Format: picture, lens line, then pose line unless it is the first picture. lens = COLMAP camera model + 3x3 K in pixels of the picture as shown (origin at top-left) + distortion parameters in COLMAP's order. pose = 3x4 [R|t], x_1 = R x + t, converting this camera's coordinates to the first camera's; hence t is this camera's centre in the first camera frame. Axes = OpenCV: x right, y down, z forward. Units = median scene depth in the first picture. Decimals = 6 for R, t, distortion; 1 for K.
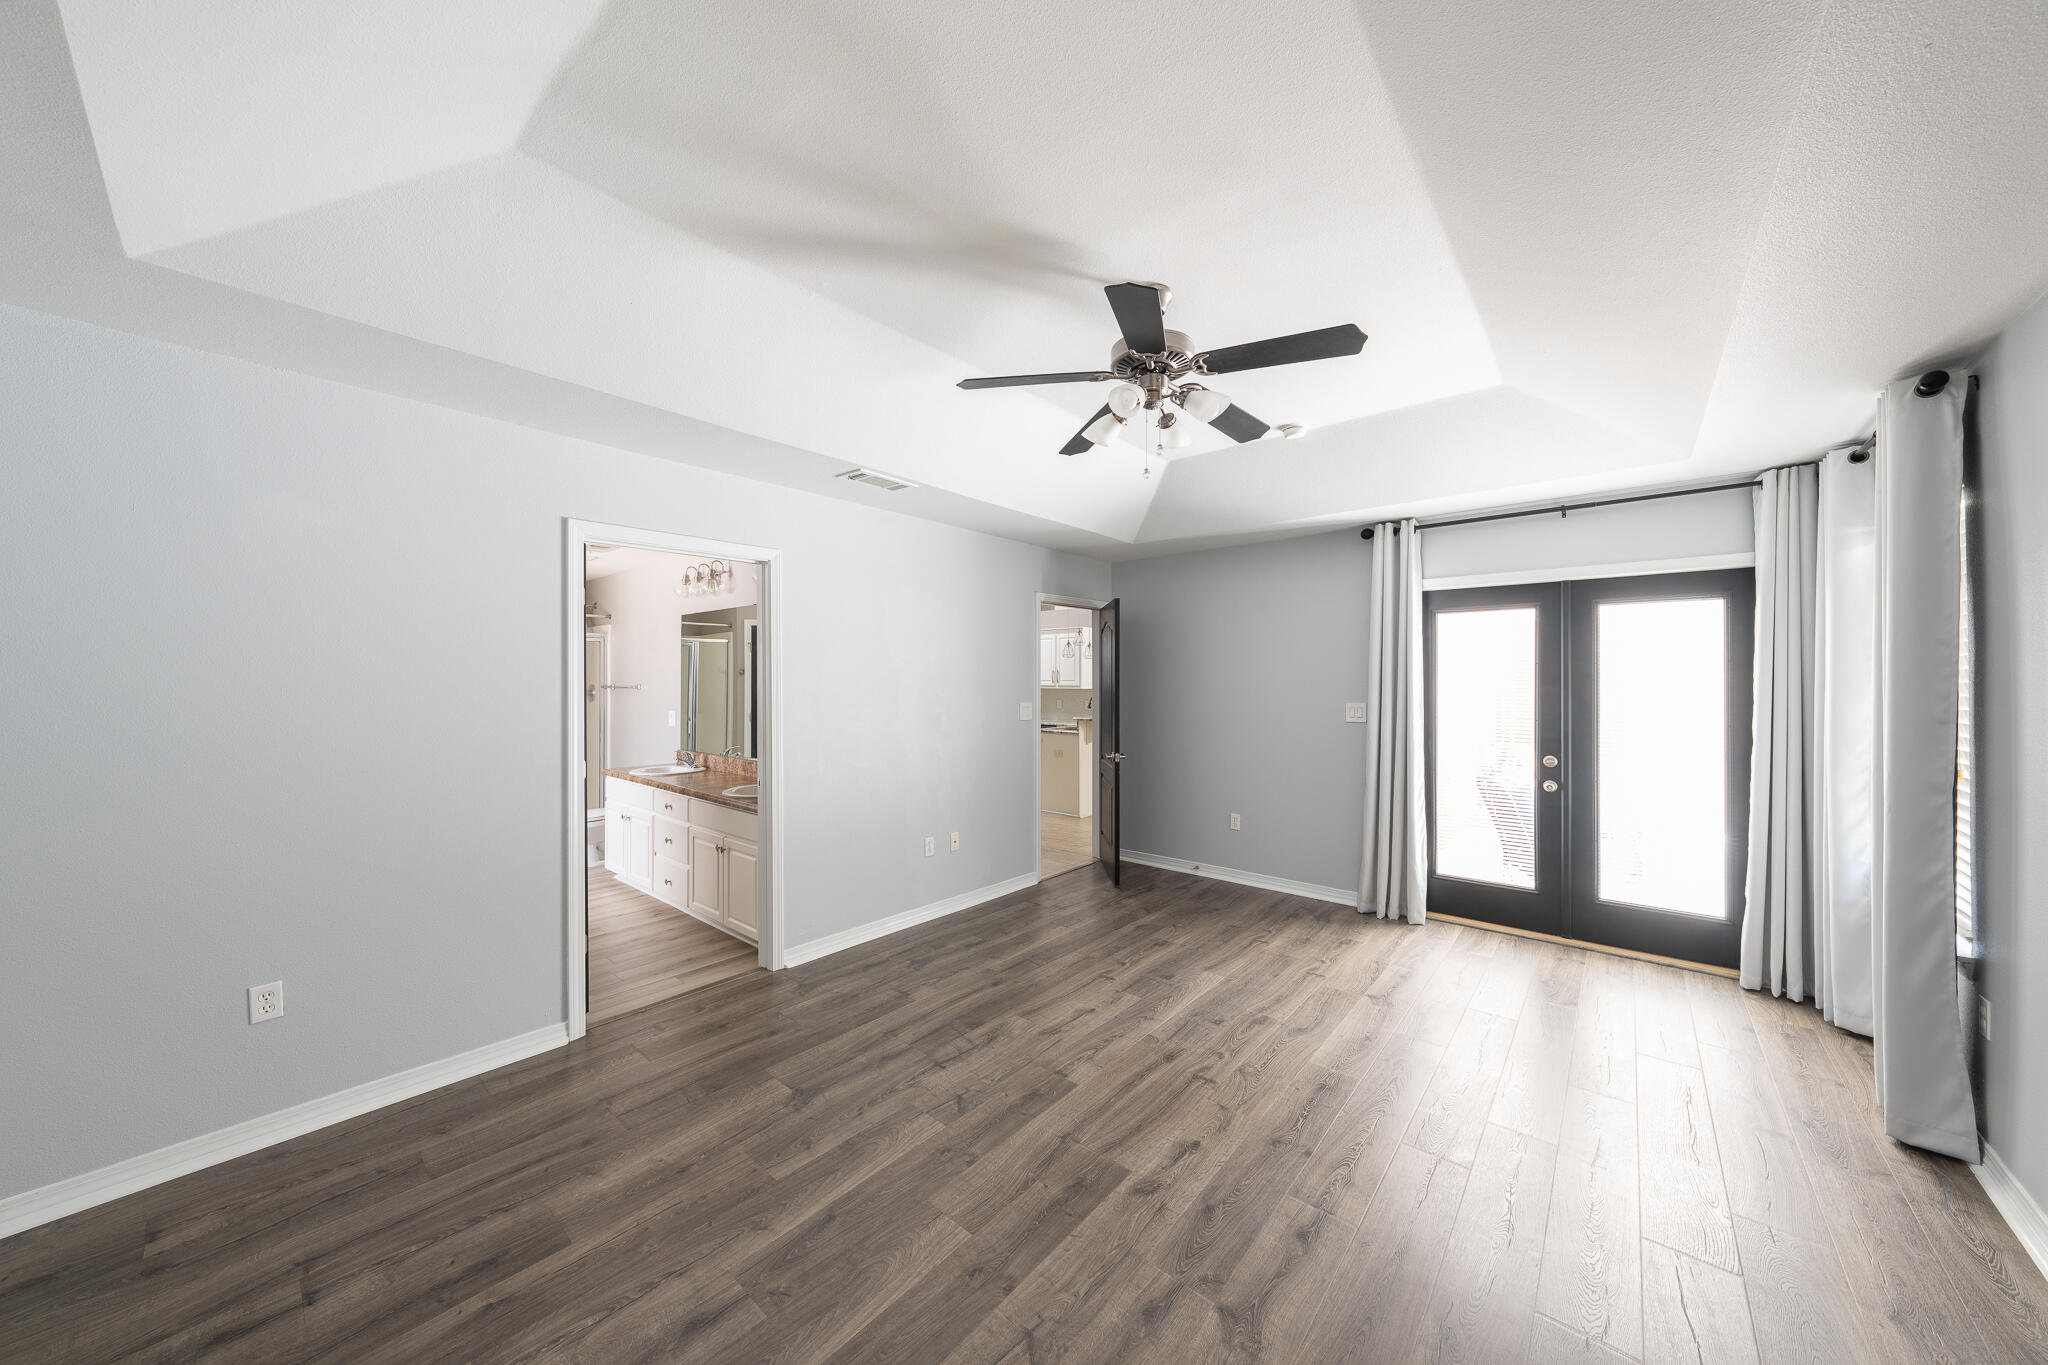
lens RADIAL K [[695.1, 0, 1026.7], [0, 695.1, 678.2], [0, 0, 1]] dist [-0.002636, 0.000261]
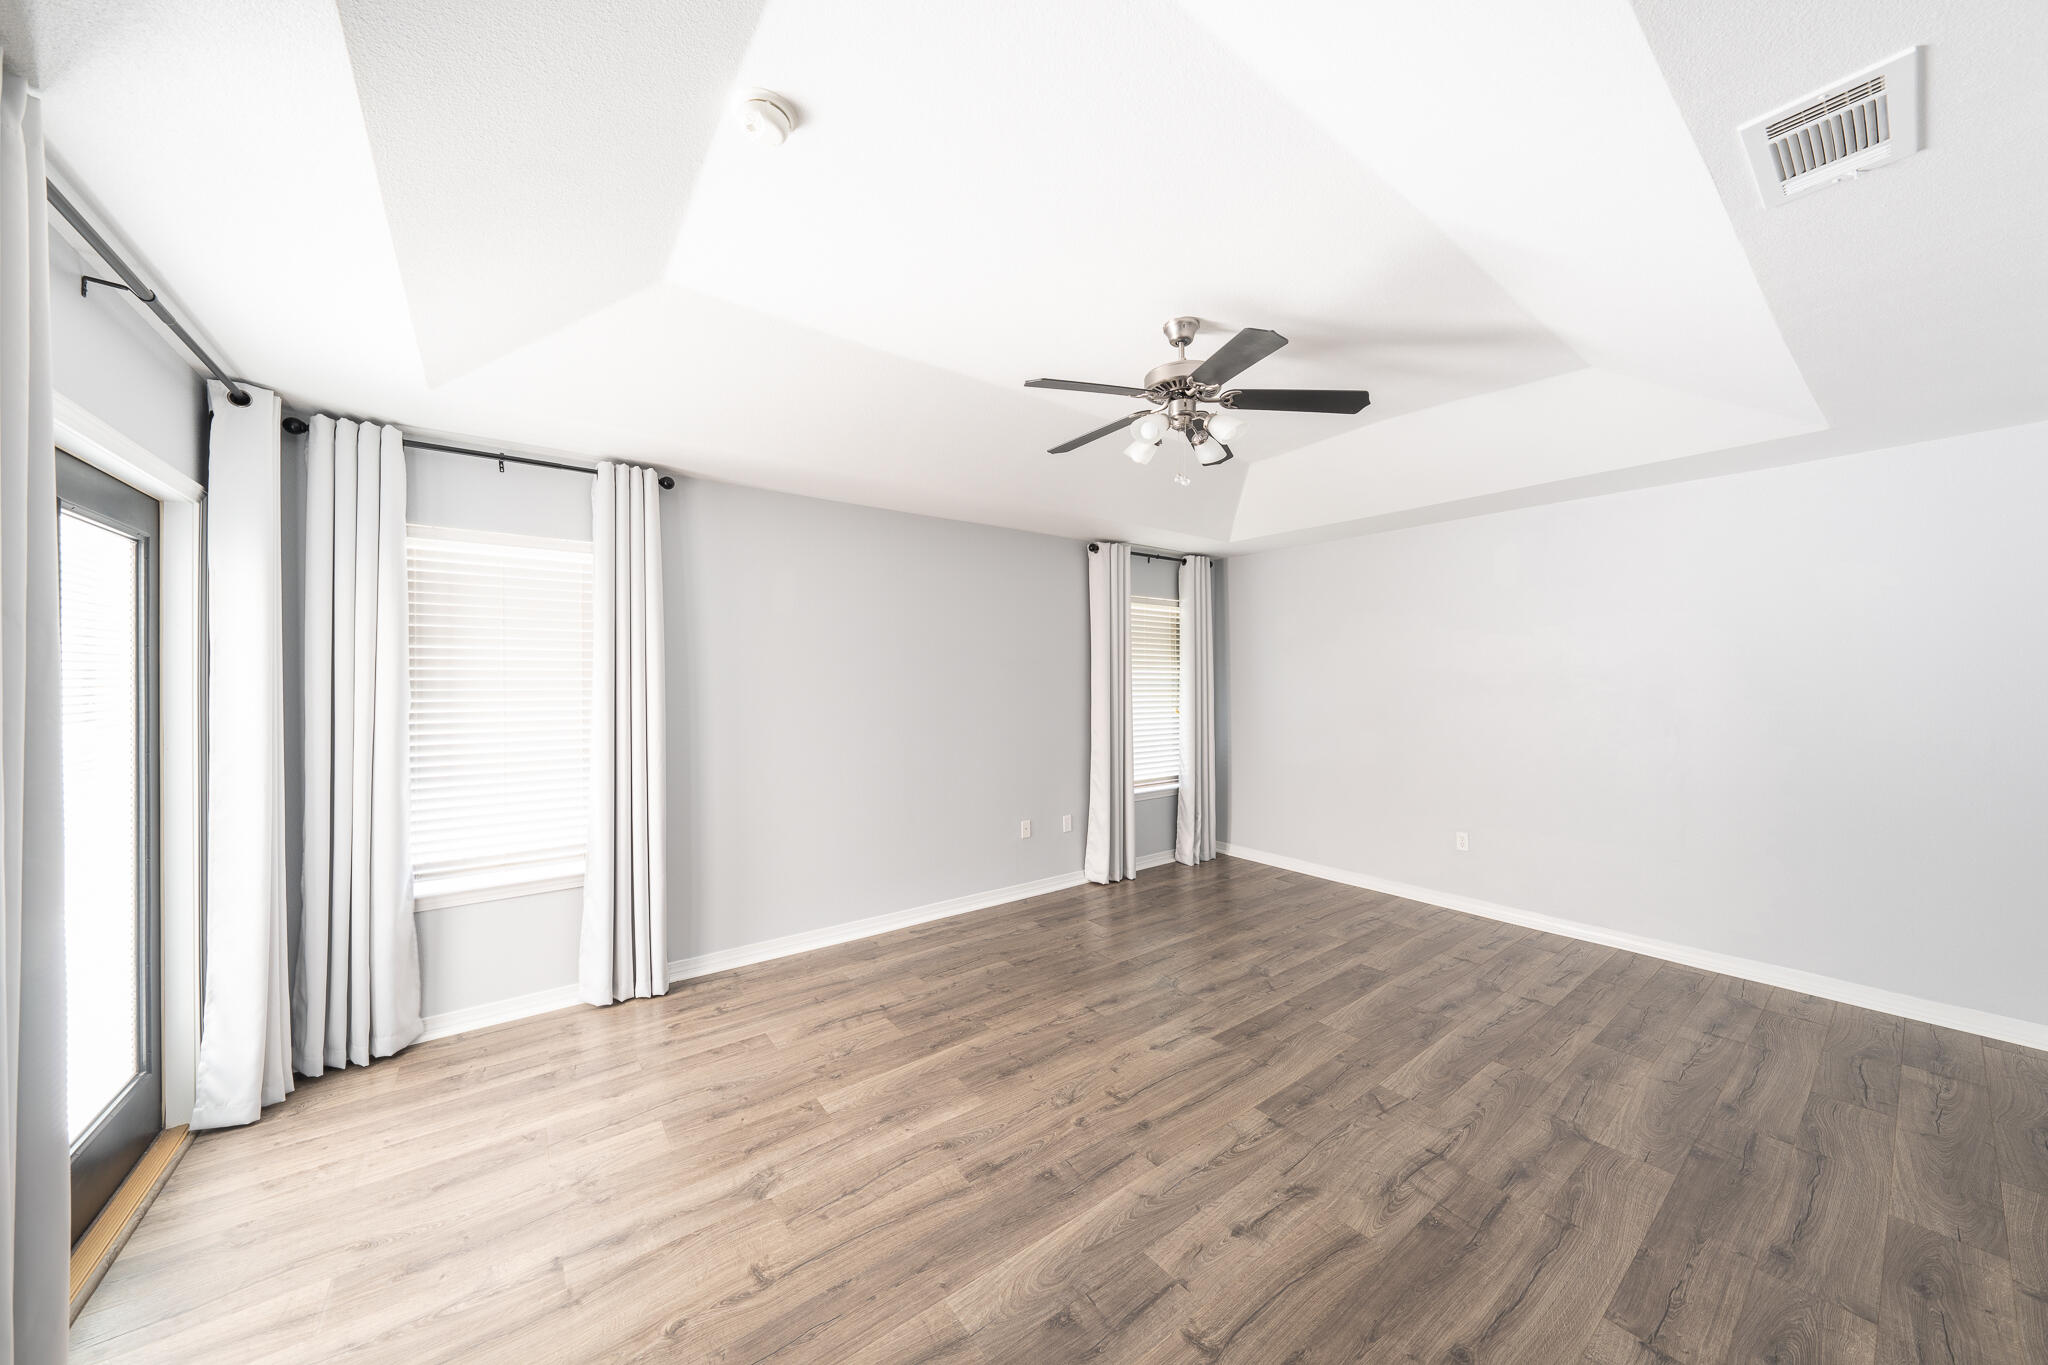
lens RADIAL K [[695.1, 0, 1026.7], [0, 695.1, 678.2], [0, 0, 1]] dist [-0.002636, 0.000261]
pose [[-0.977551, 0.001301, 0.210694, 0.173866], [0.000050, 0.999982, -0.005940, 0.010076], [-0.210698, -0.005796, -0.977534, 1.948263]]
